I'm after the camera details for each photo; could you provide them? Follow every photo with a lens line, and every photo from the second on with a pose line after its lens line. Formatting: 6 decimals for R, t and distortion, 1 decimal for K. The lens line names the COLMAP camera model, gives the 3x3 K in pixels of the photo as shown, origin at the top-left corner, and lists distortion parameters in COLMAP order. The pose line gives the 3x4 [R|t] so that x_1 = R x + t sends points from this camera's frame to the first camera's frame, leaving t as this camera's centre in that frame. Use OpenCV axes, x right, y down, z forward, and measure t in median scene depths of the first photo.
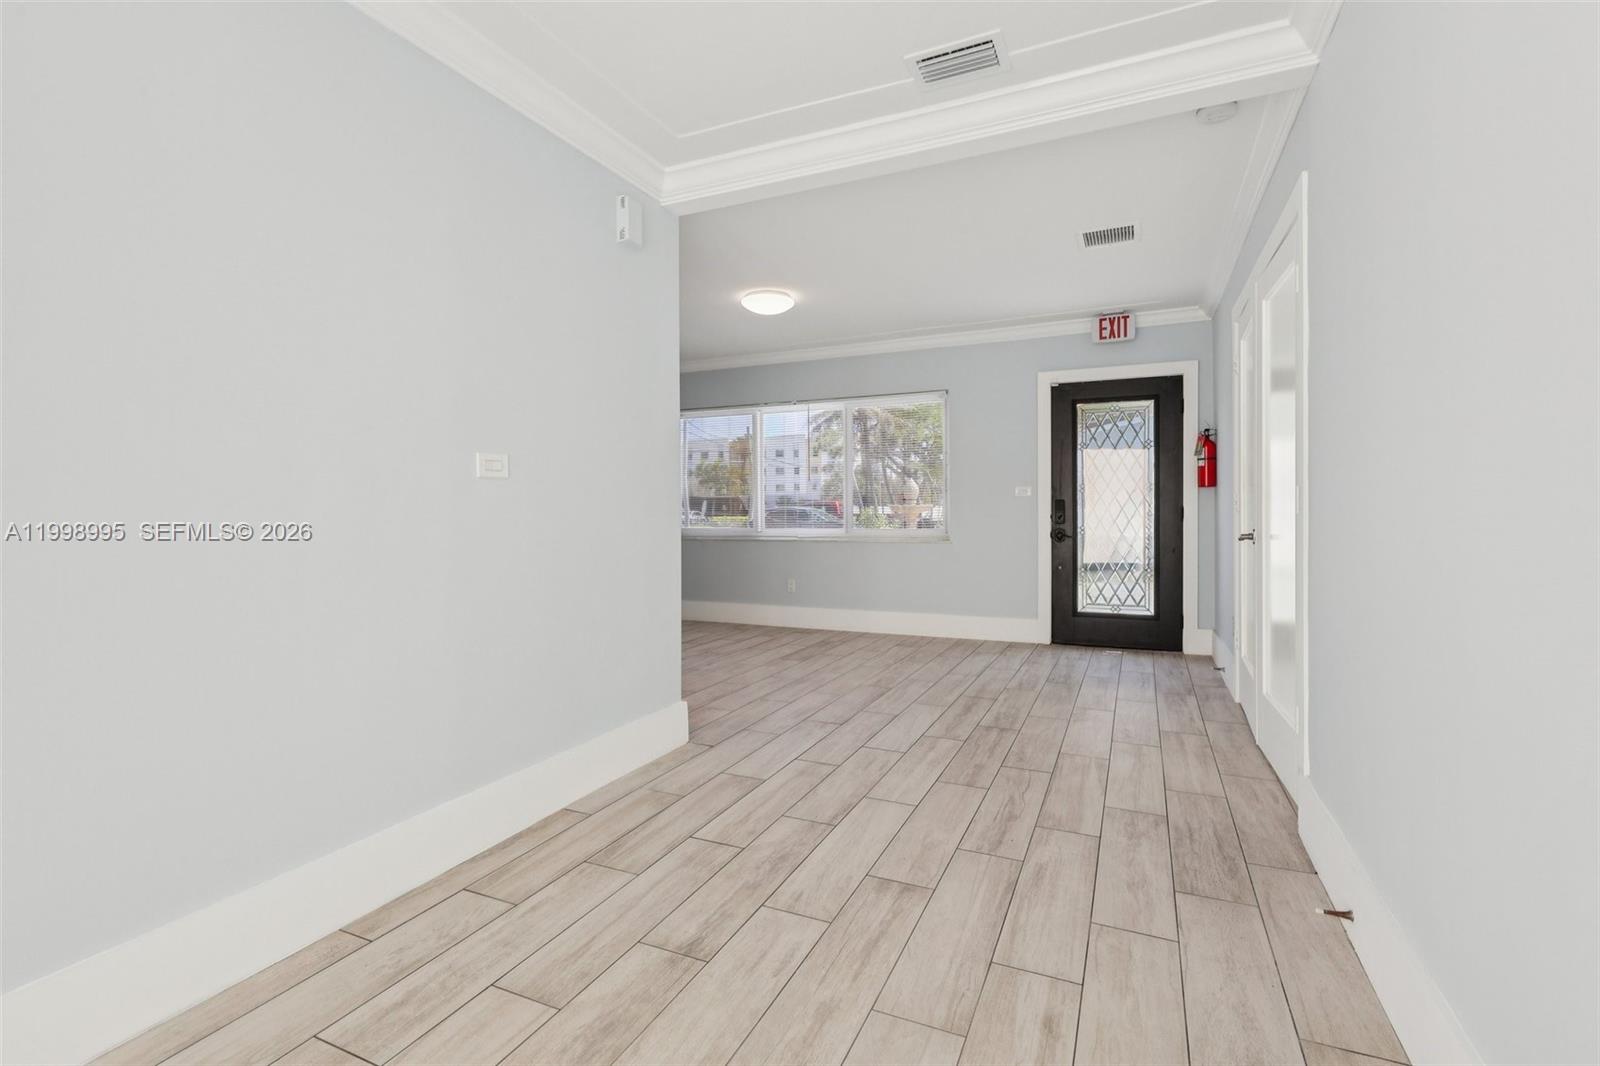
lens RADIAL K [[727.7, 0, 807.6], [0, 727.7, 534.4], [0, 0, 1]] dist [0.000884, -0.000253]
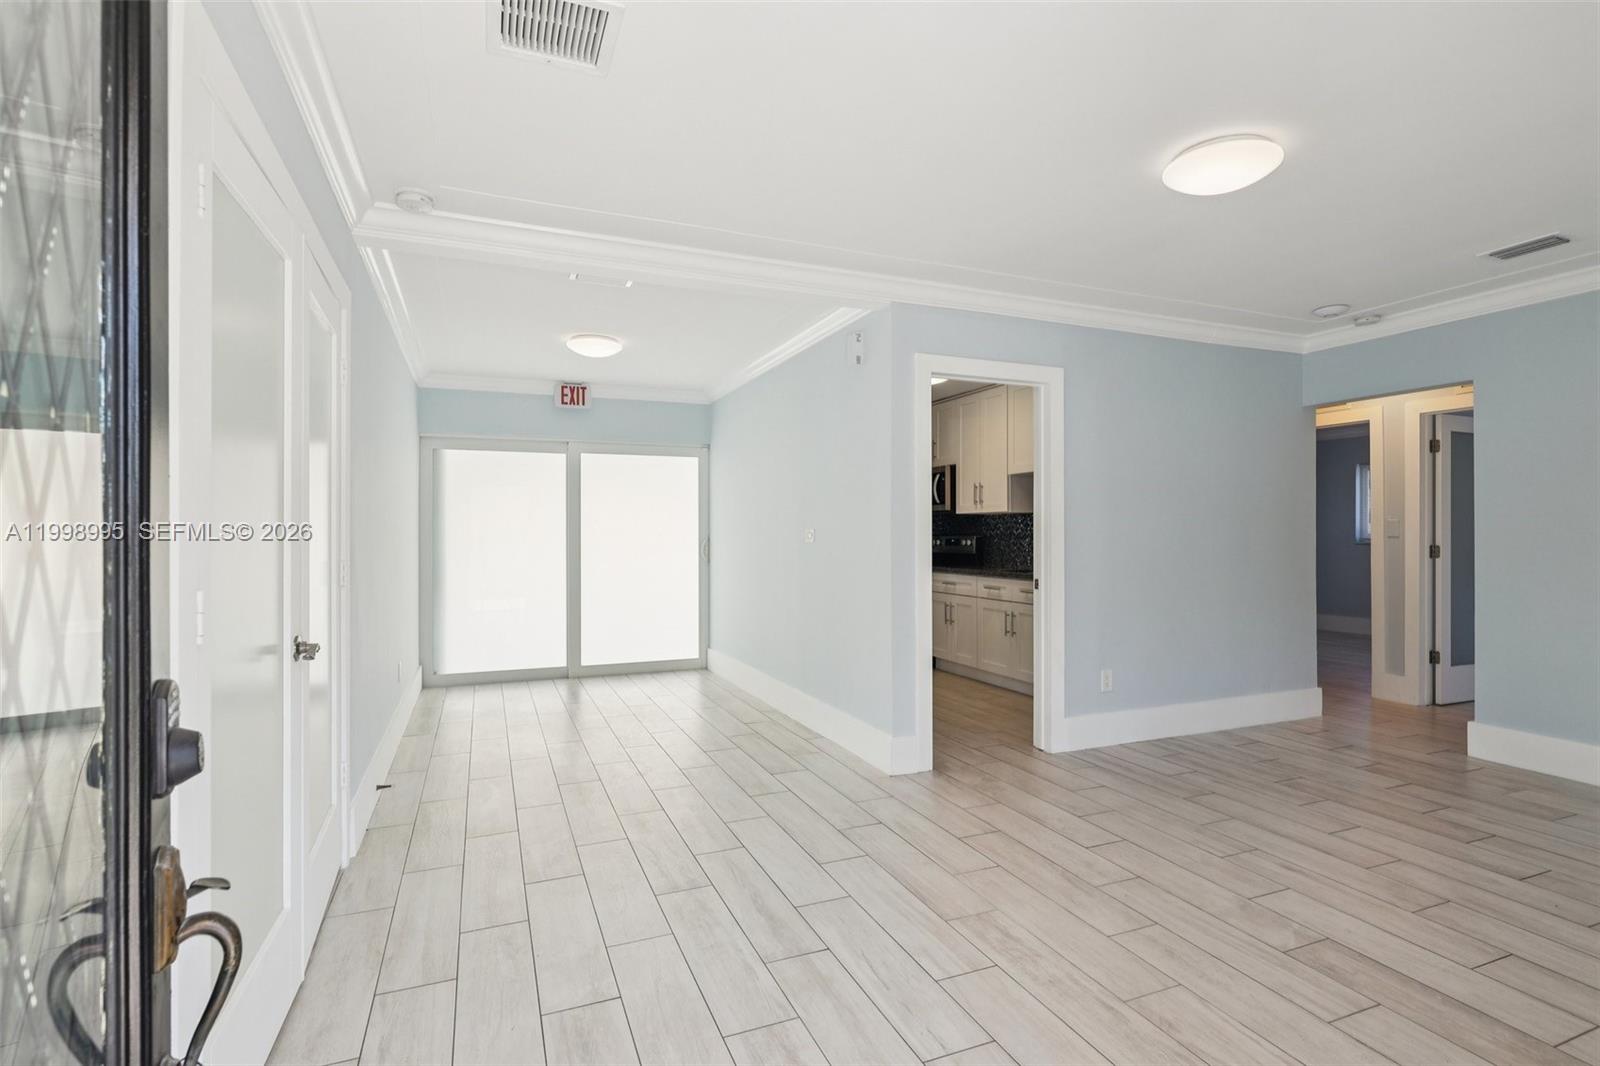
lens RADIAL K [[779.5, 0, 806.0], [0, 779.5, 533.2], [0, 0, 1]] dist [0.000663, -0.000327]
pose [[-0.683188, 0.009406, -0.730182, 1.114444], [-0.018634, 0.999367, 0.030309, -0.164771], [0.730004, 0.034313, -0.682581, 2.420808]]
